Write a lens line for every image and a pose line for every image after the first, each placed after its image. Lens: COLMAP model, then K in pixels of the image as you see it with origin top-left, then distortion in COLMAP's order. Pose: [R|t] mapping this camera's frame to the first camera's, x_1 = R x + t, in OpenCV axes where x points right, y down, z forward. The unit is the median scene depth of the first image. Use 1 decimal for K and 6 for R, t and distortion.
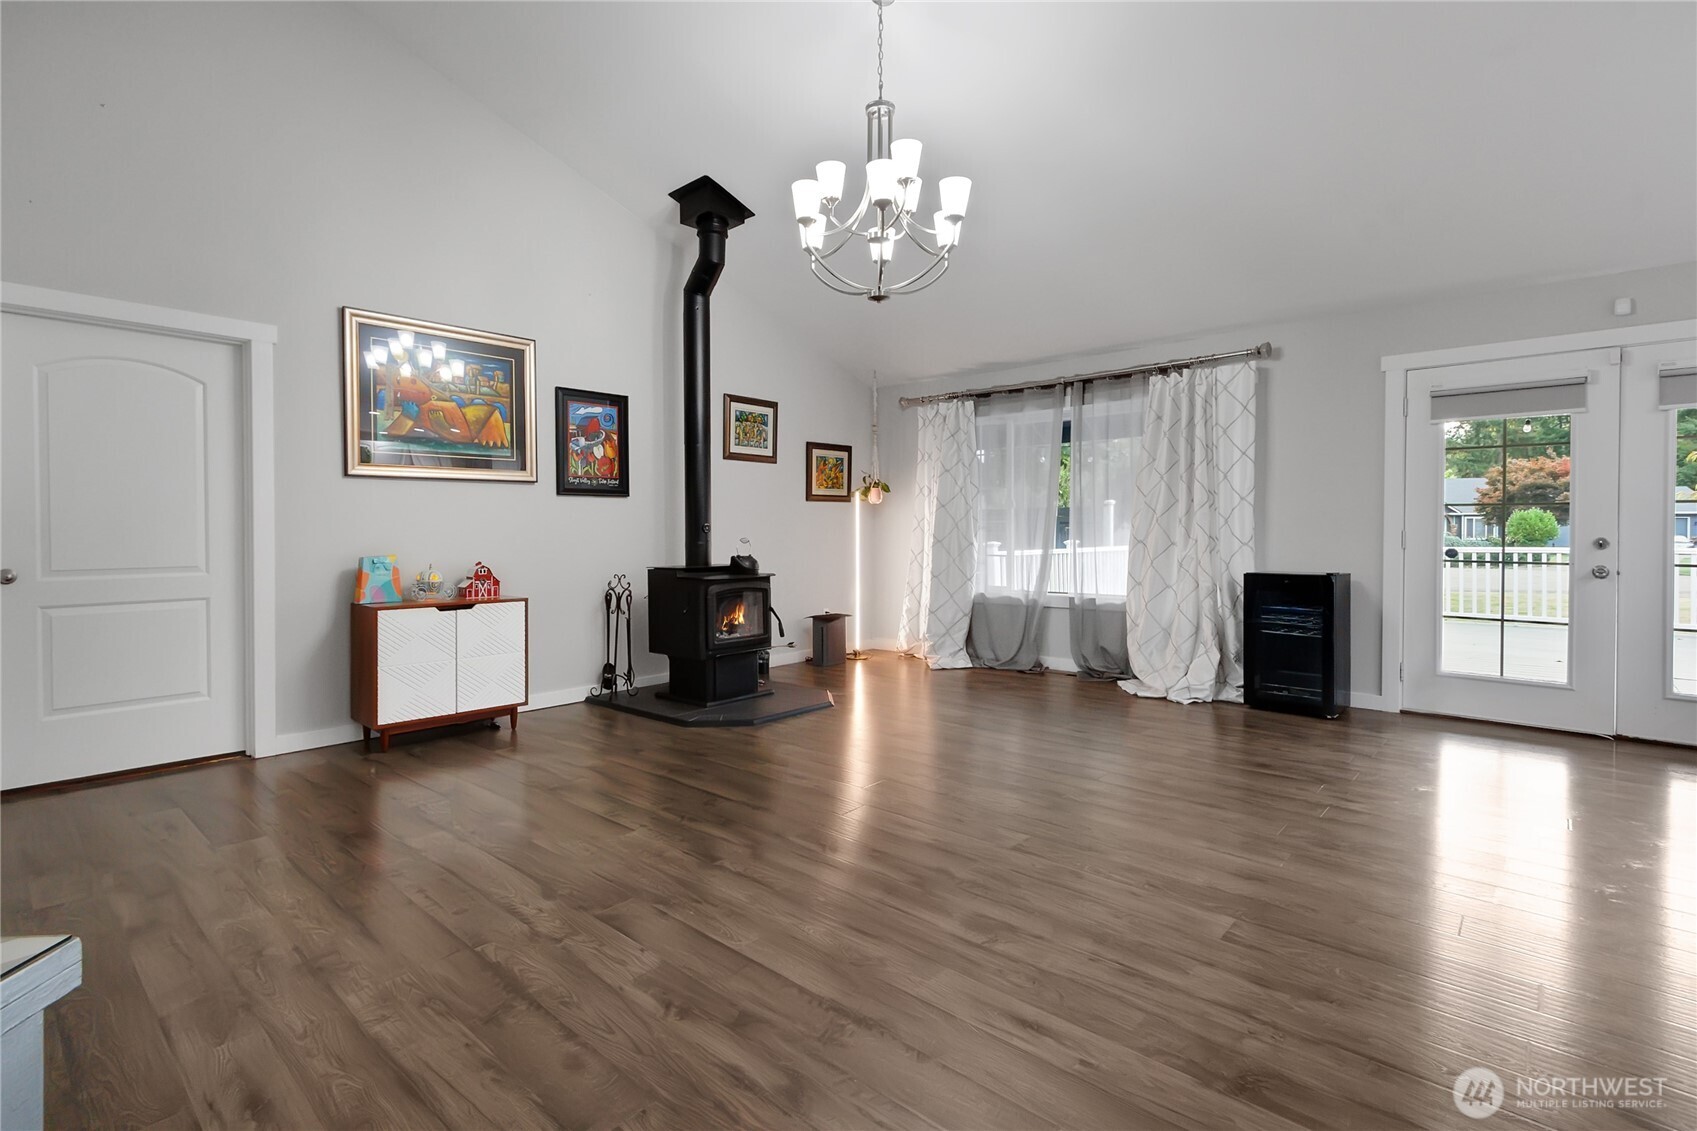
lens RADIAL K [[806.2, 0, 855.0], [0, 806.2, 539.3], [0, 0, 1]] dist [0.005572, -0.001054]
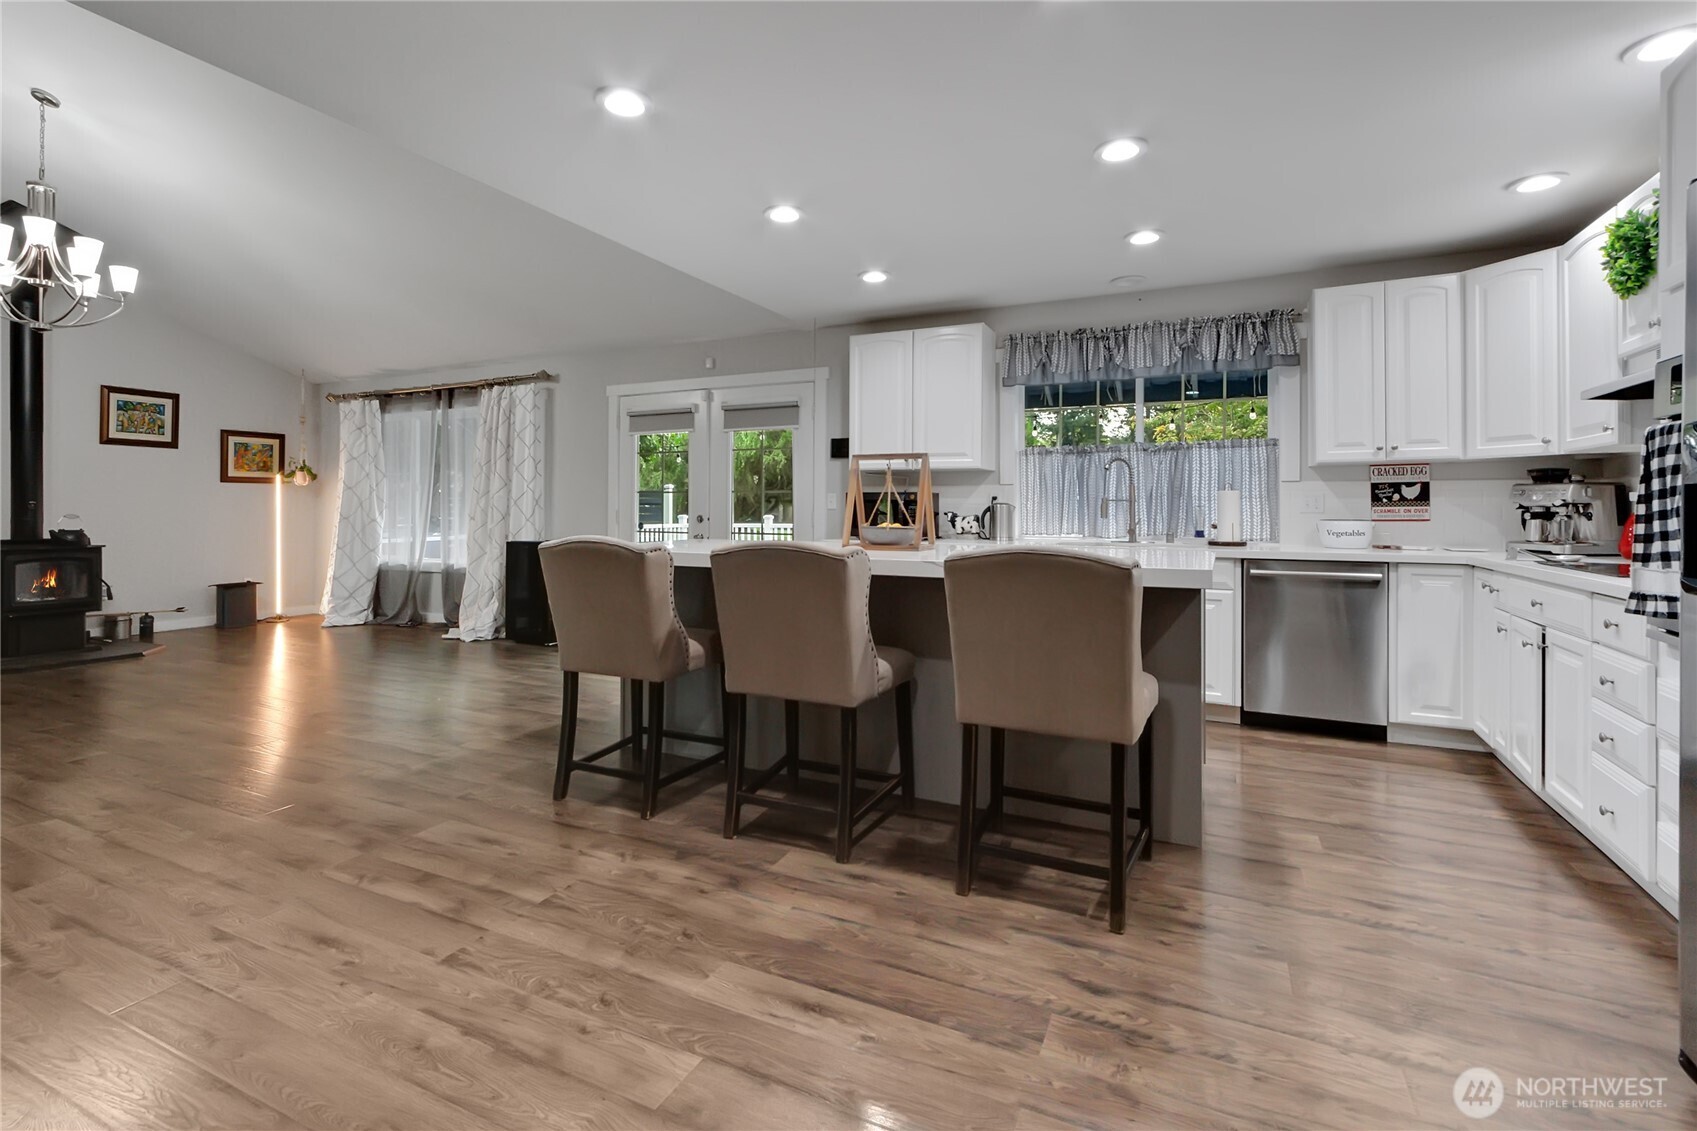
lens RADIAL K [[806.2, 0, 842.9], [0, 806.2, 508.4], [0, 0, 1]] dist [0.005572, -0.001054]
pose [[0.961619, 0.004984, 0.274345, 0.627261], [-0.000680, 0.999875, -0.015781, 0.007811], [-0.274389, 0.014989, 0.961502, -0.428303]]
